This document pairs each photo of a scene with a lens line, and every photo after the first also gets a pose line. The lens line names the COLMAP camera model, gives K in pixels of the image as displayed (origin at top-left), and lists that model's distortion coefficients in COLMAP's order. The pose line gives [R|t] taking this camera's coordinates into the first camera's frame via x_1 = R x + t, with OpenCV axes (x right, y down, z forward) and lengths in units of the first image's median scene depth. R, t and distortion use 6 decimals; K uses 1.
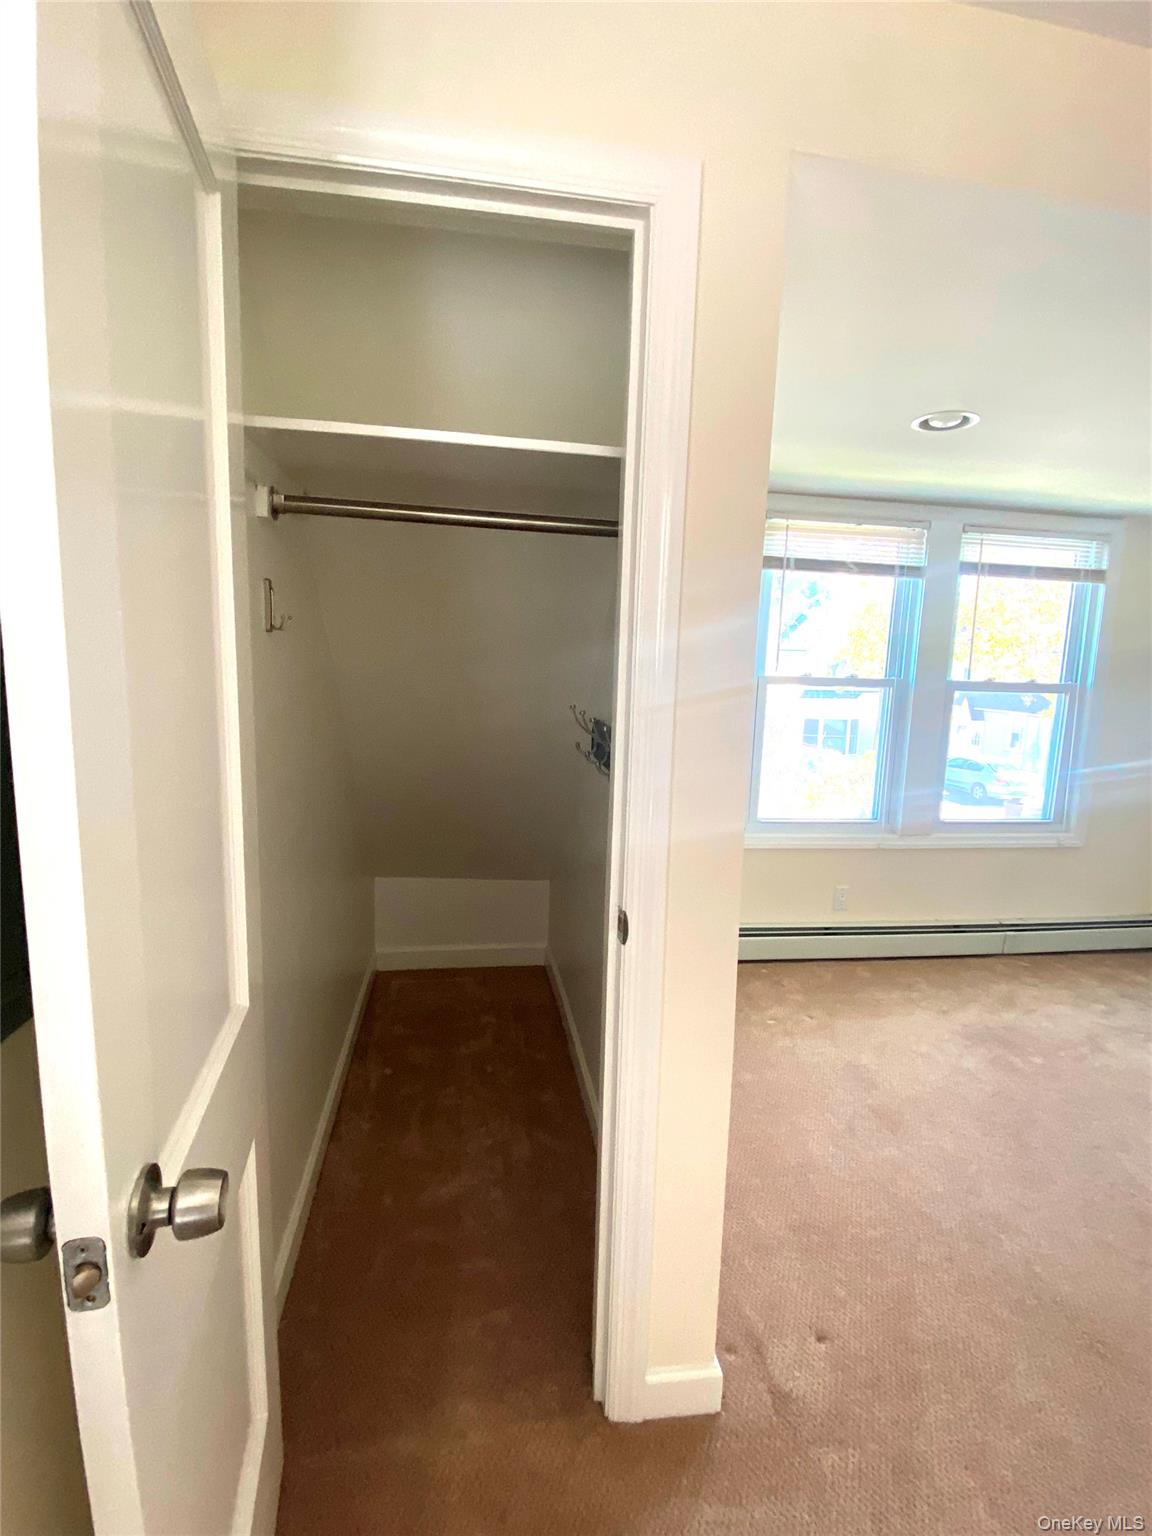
lens RADIAL K [[728.2, 0, 581.0], [0, 728.2, 776.5], [0, 0, 1]] dist [-0.001682, -0.022224]
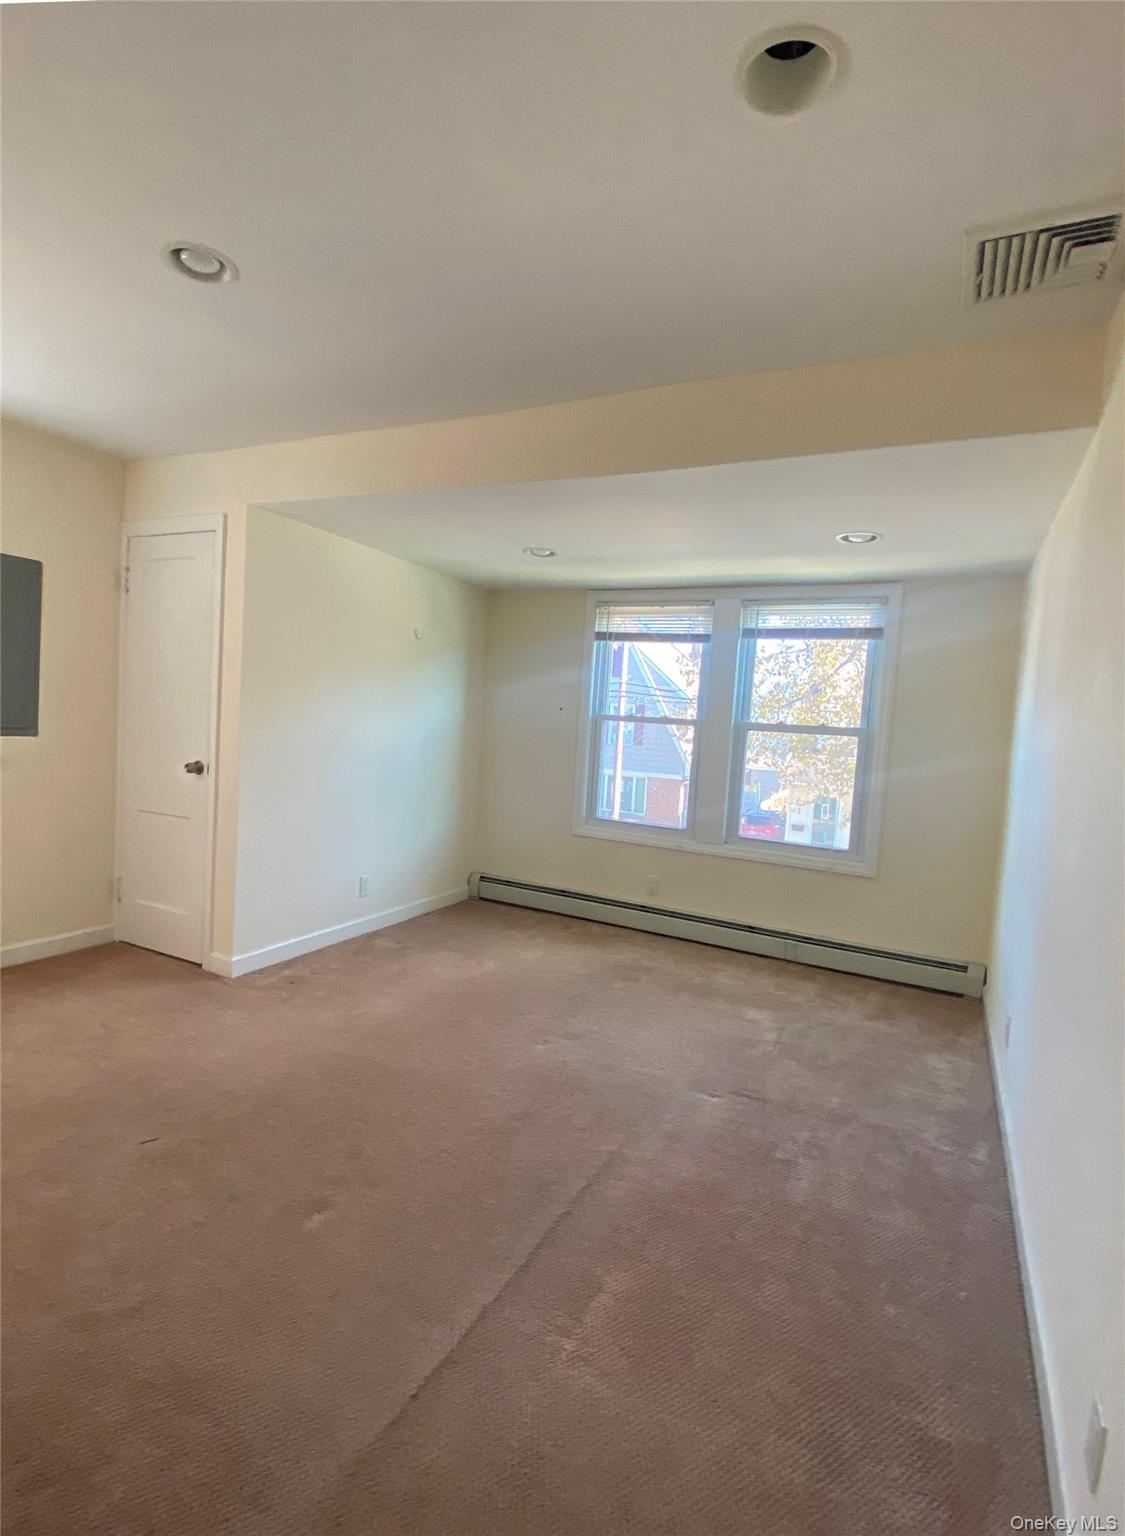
lens RADIAL K [[743.4, 0, 562.5], [0, 743.4, 768.0], [0, 0, 1]] dist [-0.000294, -0.000018]
pose [[0.812016, 0.064852, -0.580020, 1.009055], [-0.124317, 0.990220, -0.063325, 0.066708], [0.570241, 0.123527, 0.812137, -0.205984]]
